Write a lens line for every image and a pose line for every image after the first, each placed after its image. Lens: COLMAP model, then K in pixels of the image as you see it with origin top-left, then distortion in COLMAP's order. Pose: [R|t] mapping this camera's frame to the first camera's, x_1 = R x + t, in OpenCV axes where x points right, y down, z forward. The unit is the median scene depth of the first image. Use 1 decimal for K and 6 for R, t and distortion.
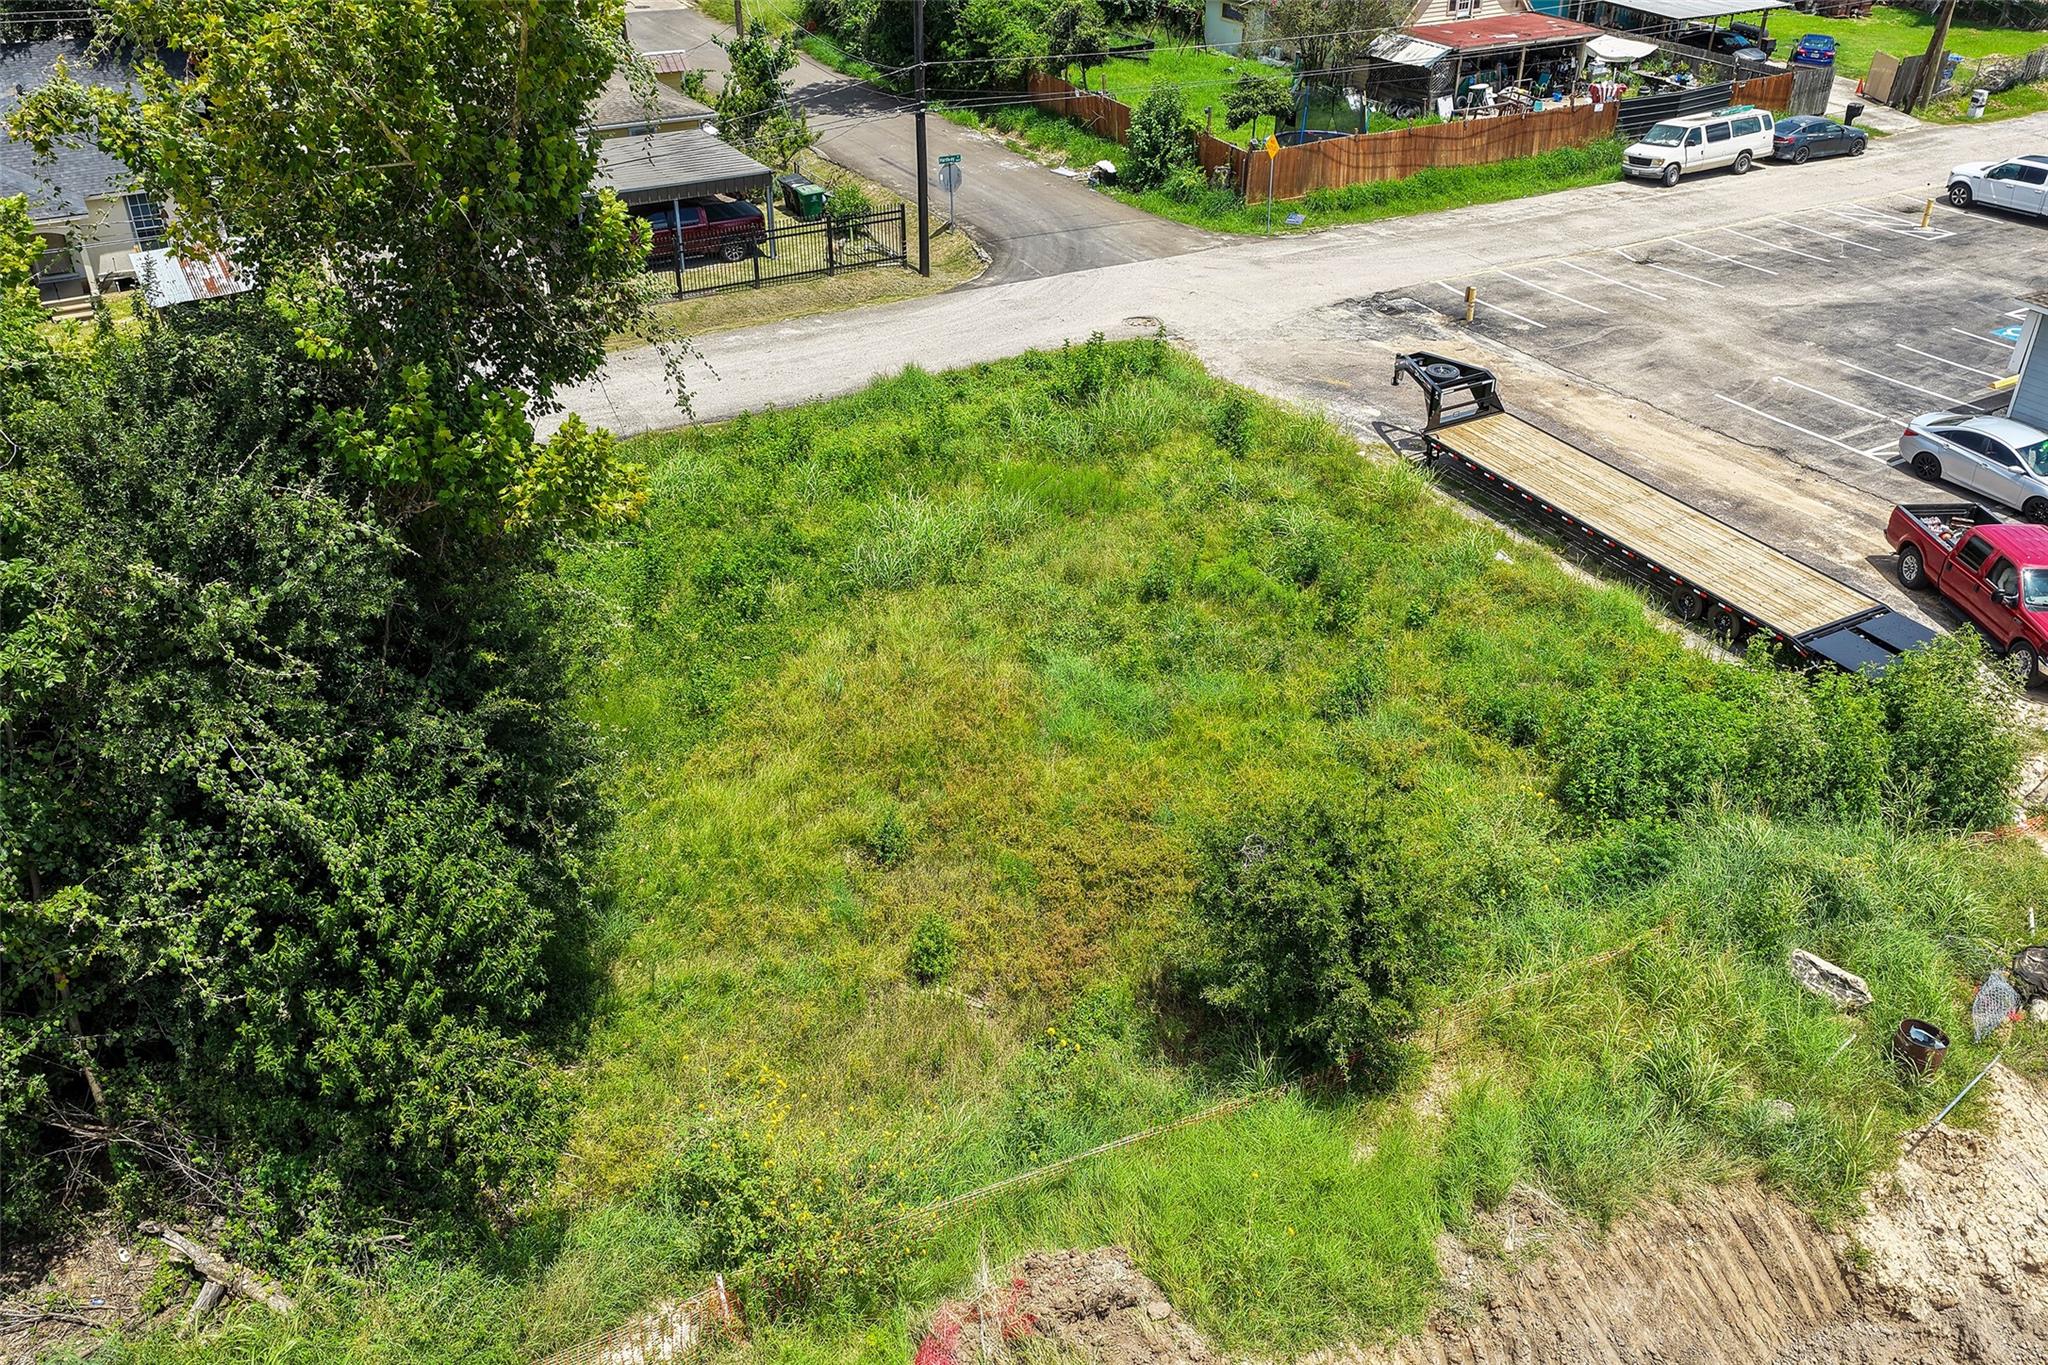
lens RADIAL K [[1702.1, 0, 1025.0], [0, 1702.1, 682.4], [0, 0, 1]] dist [-0.014115, 0.033456]
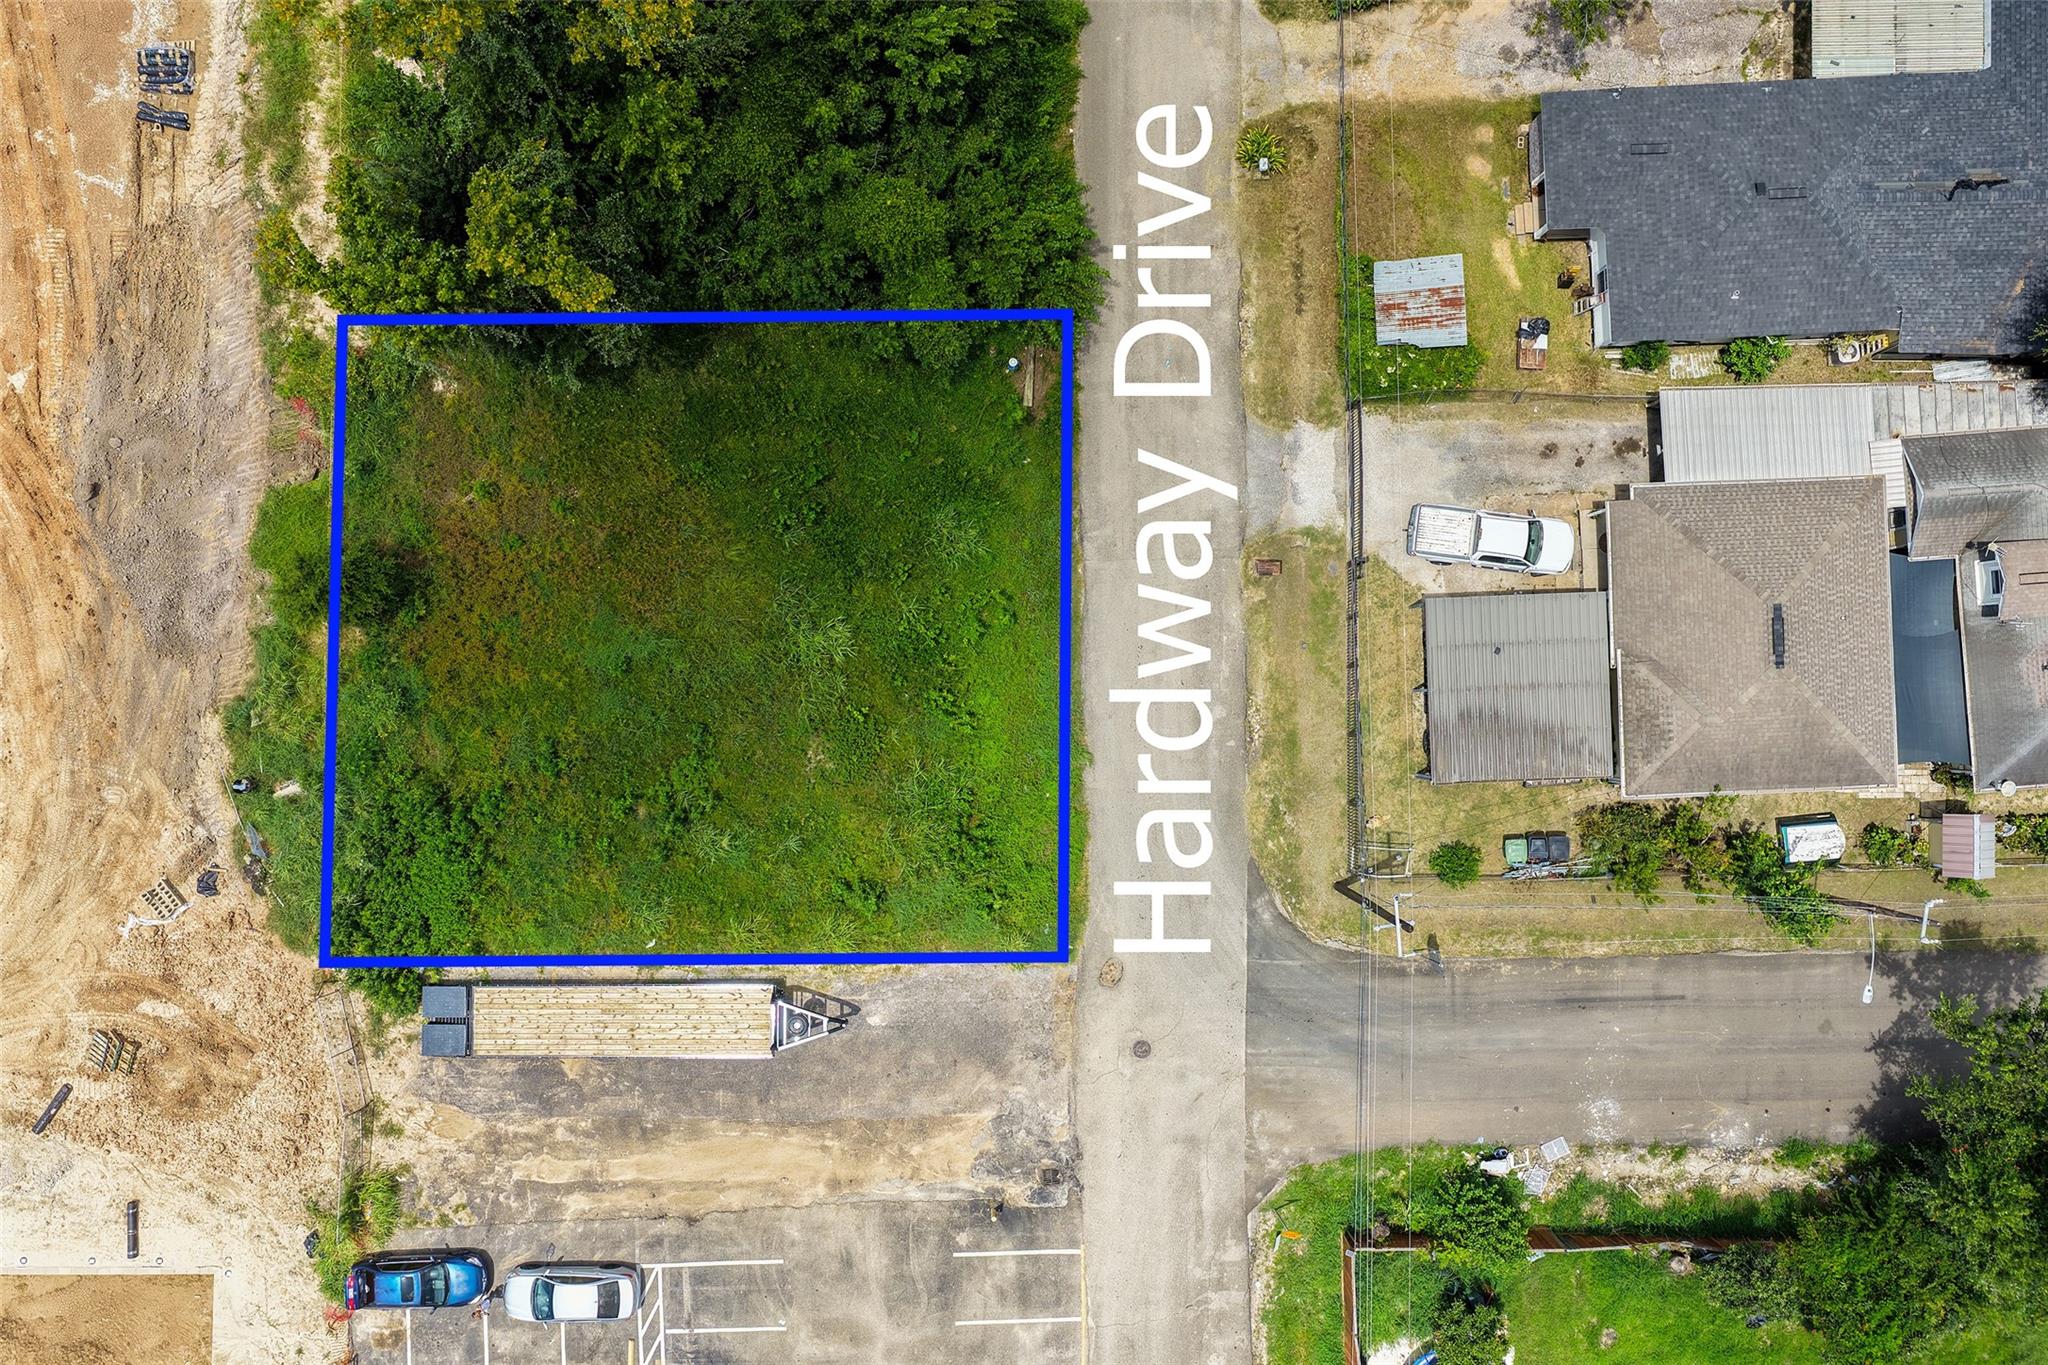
lens RADIAL K [[1702.1, 0, 1025.6], [0, 1702.1, 683.2], [0, 0, 1]] dist [-0.014115, 0.033456]
pose [[-0.469248, 0.882990, -0.011607, -0.082367], [-0.458499, -0.232385, 0.857774, -1.327414], [0.754709, 0.407830, 0.513896, 0.250523]]
